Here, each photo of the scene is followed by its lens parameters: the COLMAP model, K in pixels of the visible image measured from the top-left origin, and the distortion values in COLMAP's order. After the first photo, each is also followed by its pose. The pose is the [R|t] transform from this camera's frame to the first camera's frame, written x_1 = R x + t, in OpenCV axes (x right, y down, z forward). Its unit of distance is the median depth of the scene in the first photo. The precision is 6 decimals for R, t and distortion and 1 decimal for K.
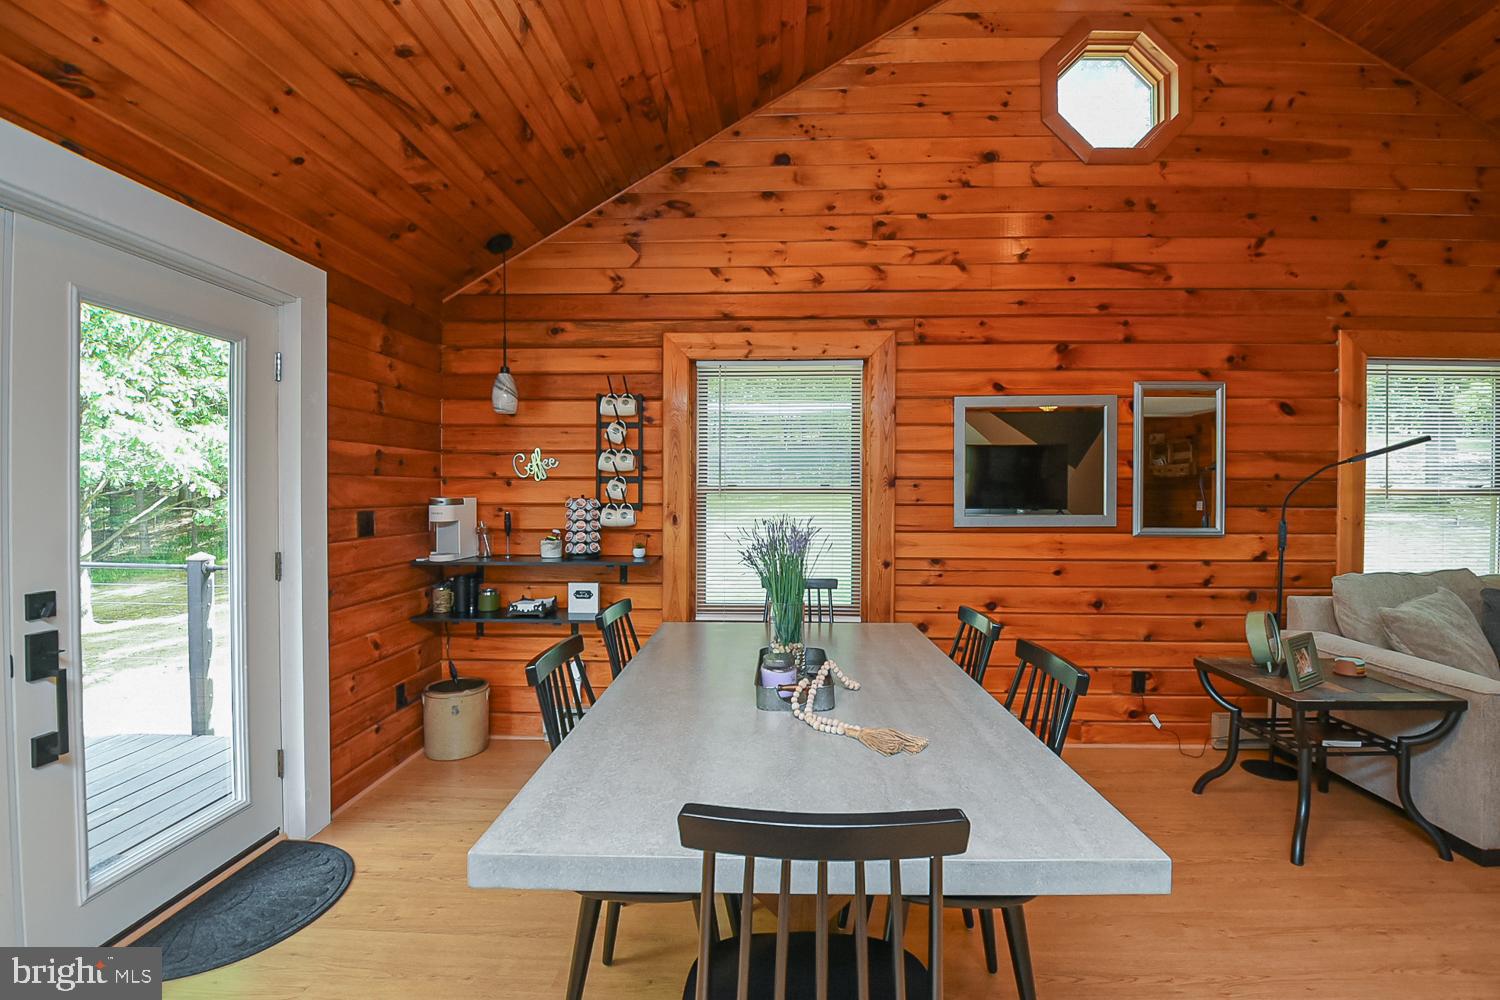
lens RADIAL K [[667.6, 0, 754.4], [0, 667.6, 499.0], [0, 0, 1]] dist [0.008272, -0.019342]
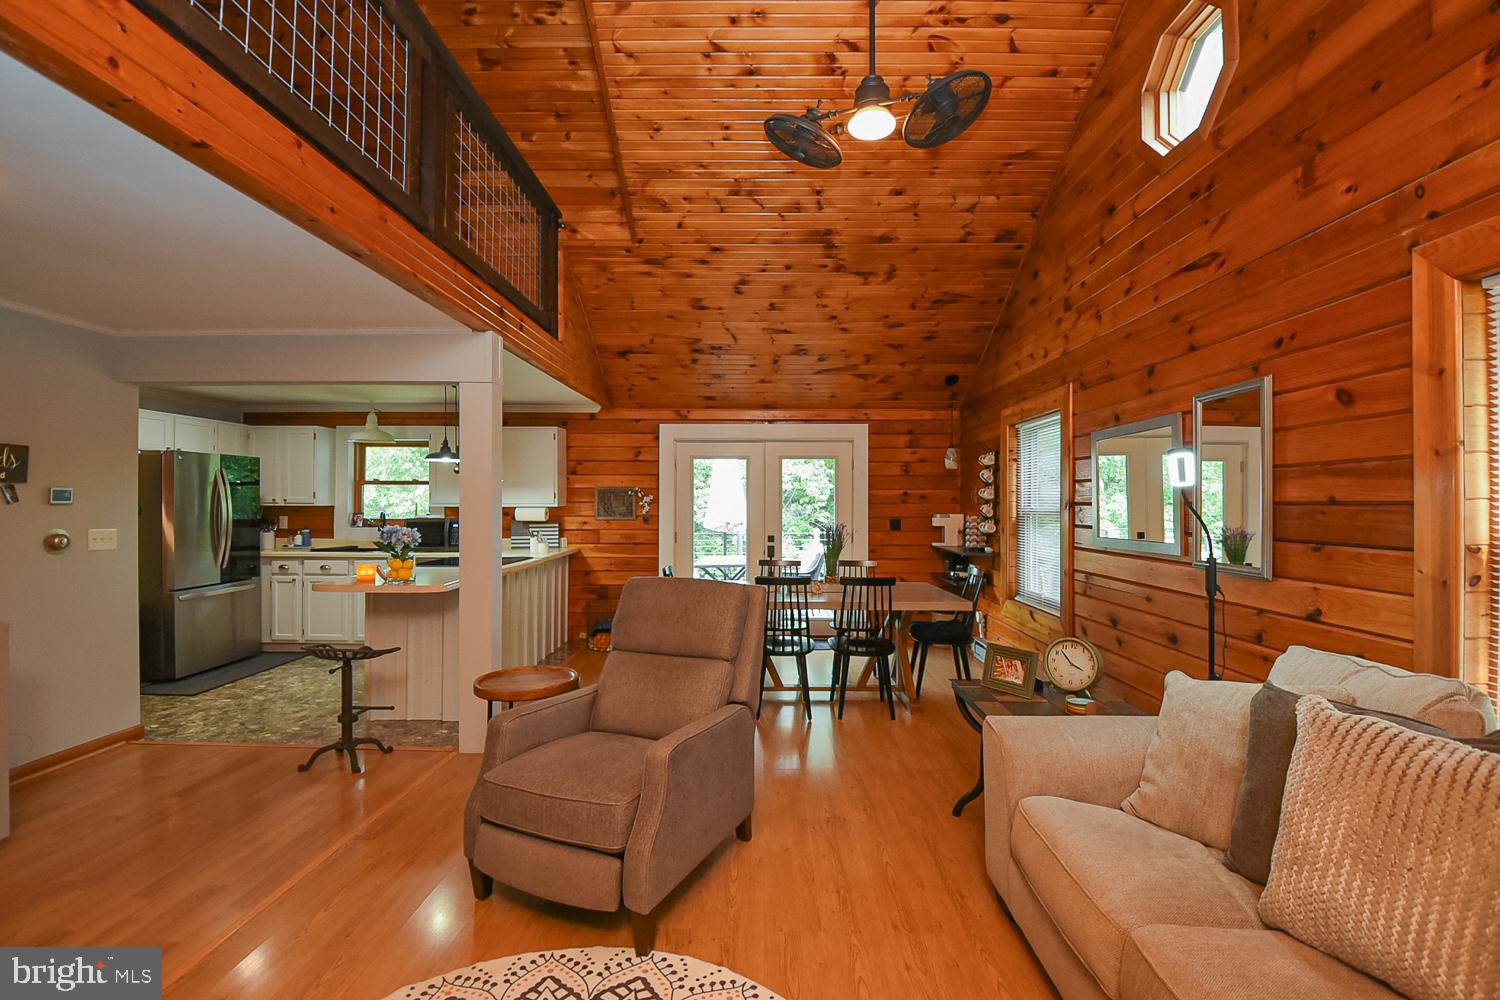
lens RADIAL K [[667.6, 0, 754.4], [0, 667.6, 499.0], [0, 0, 1]] dist [0.008272, -0.019342]
pose [[0.013128, -0.008238, -0.999880, 1.441250], [-0.012427, 0.999887, -0.008402, -0.021538], [0.999837, 0.012536, 0.013024, 0.406422]]
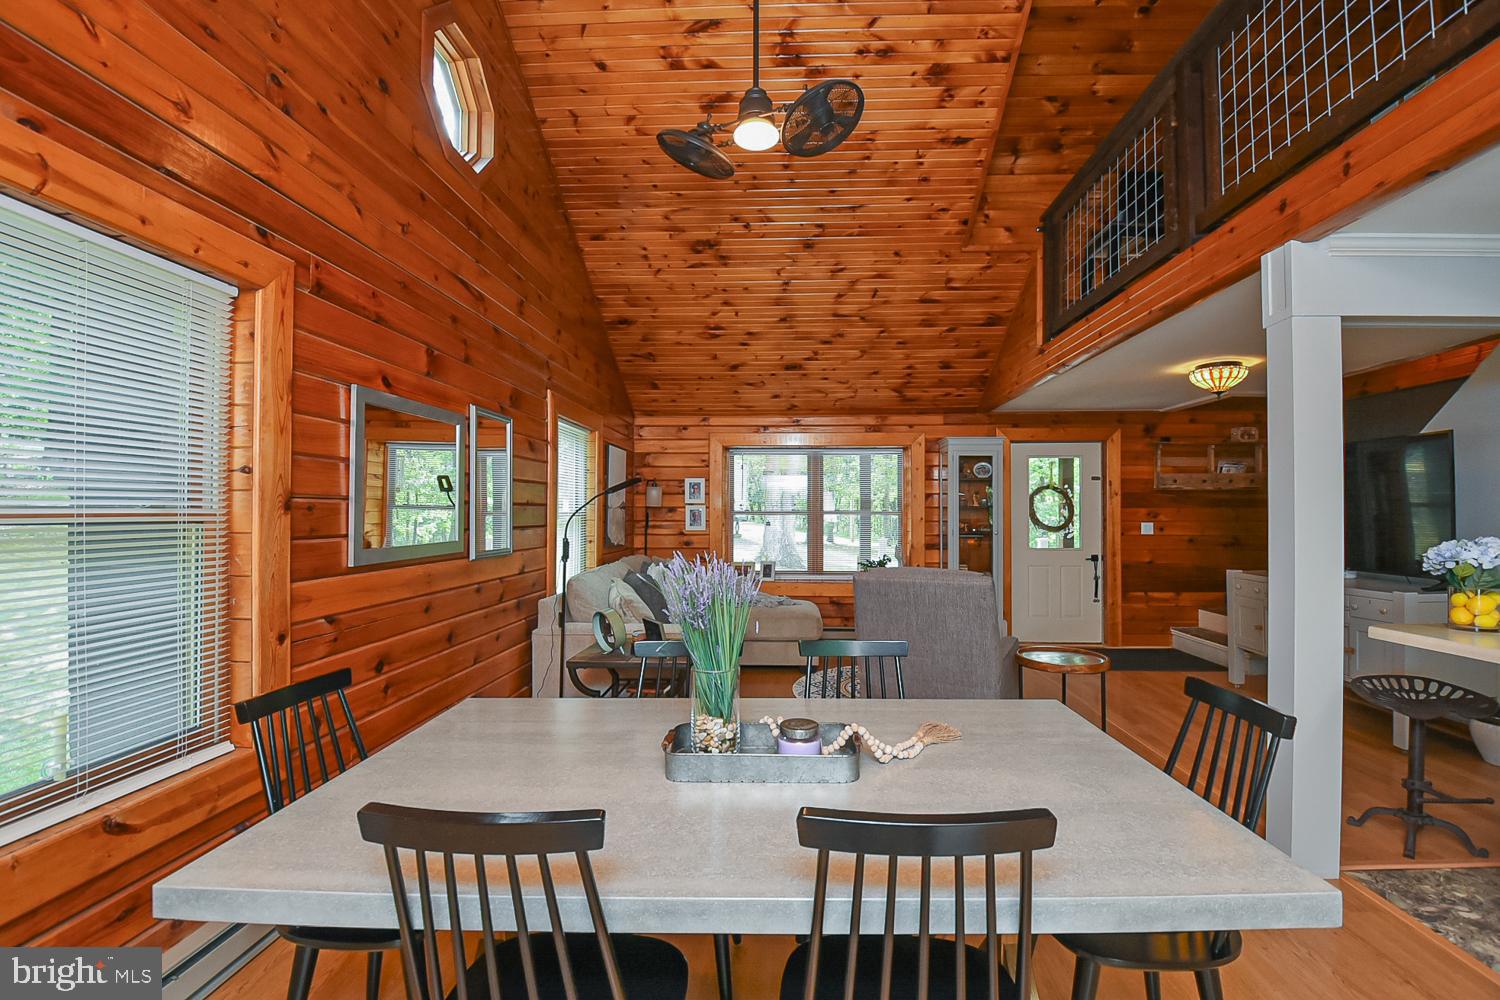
lens RADIAL K [[667.6, 0, 754.4], [0, 667.6, 499.0], [0, 0, 1]] dist [0.008272, -0.019342]
pose [[0.029206, 0.018090, 0.999410, -0.399543], [0.018046, 0.999664, -0.018622, -0.009012], [-0.999411, 0.018579, 0.028869, 0.554729]]
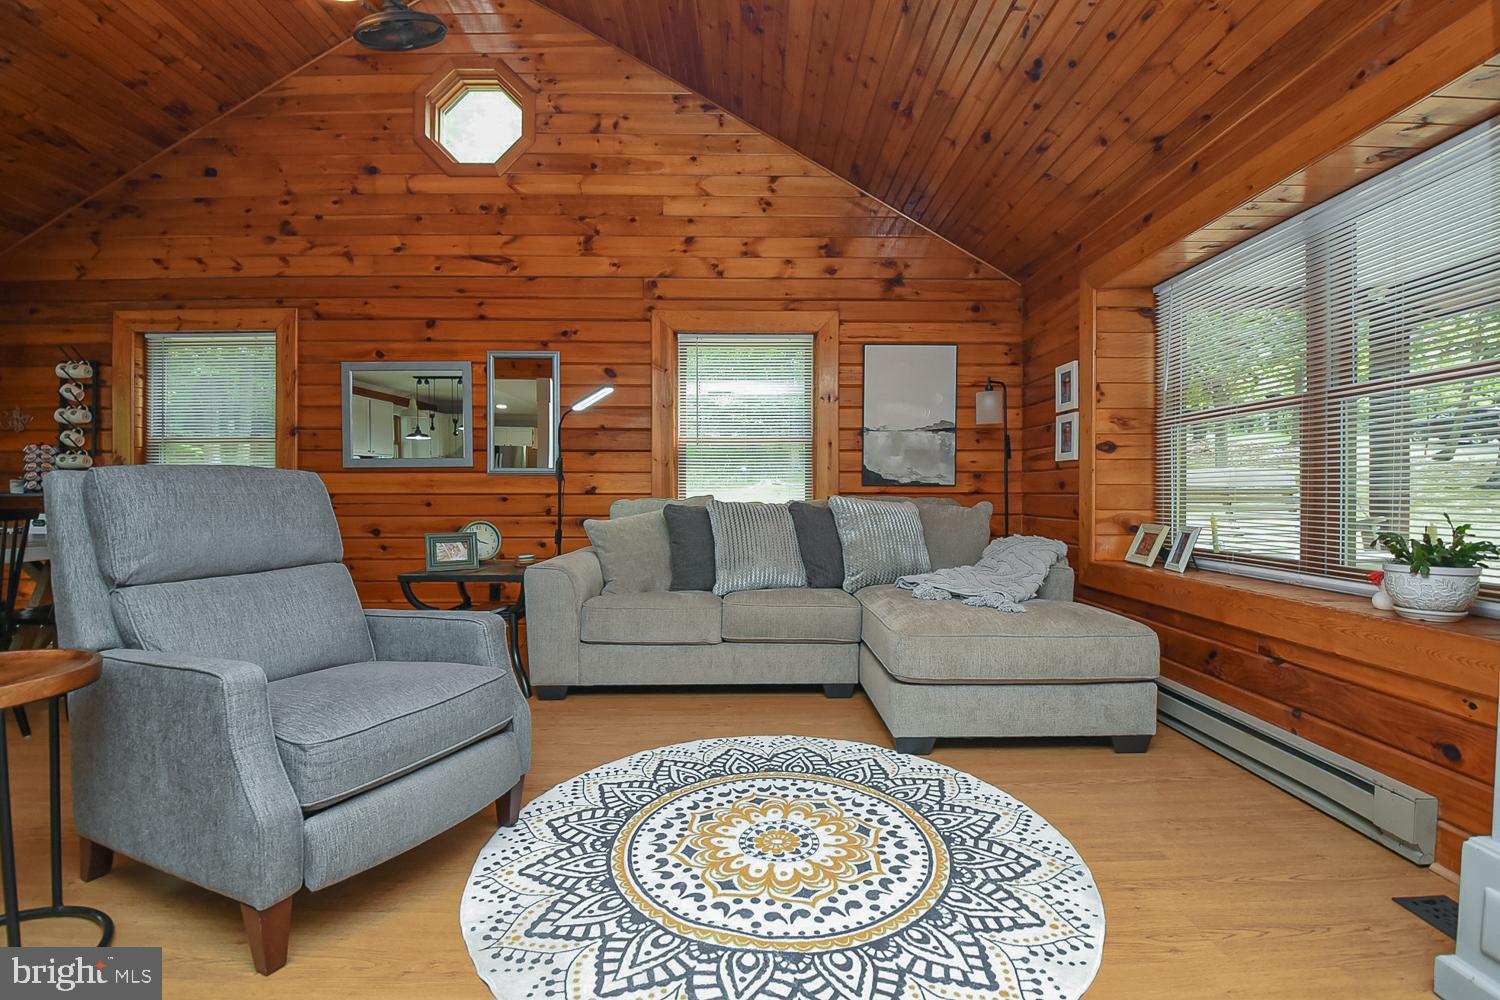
lens RADIAL K [[667.6, 0, 754.4], [0, 667.6, 499.0], [0, 0, 1]] dist [0.008272, -0.019342]
pose [[0.999313, -0.001858, 0.037011, 1.019707], [0.002205, 0.999954, -0.009345, 0.114152], [-0.036992, 0.009420, 0.999271, -0.262384]]
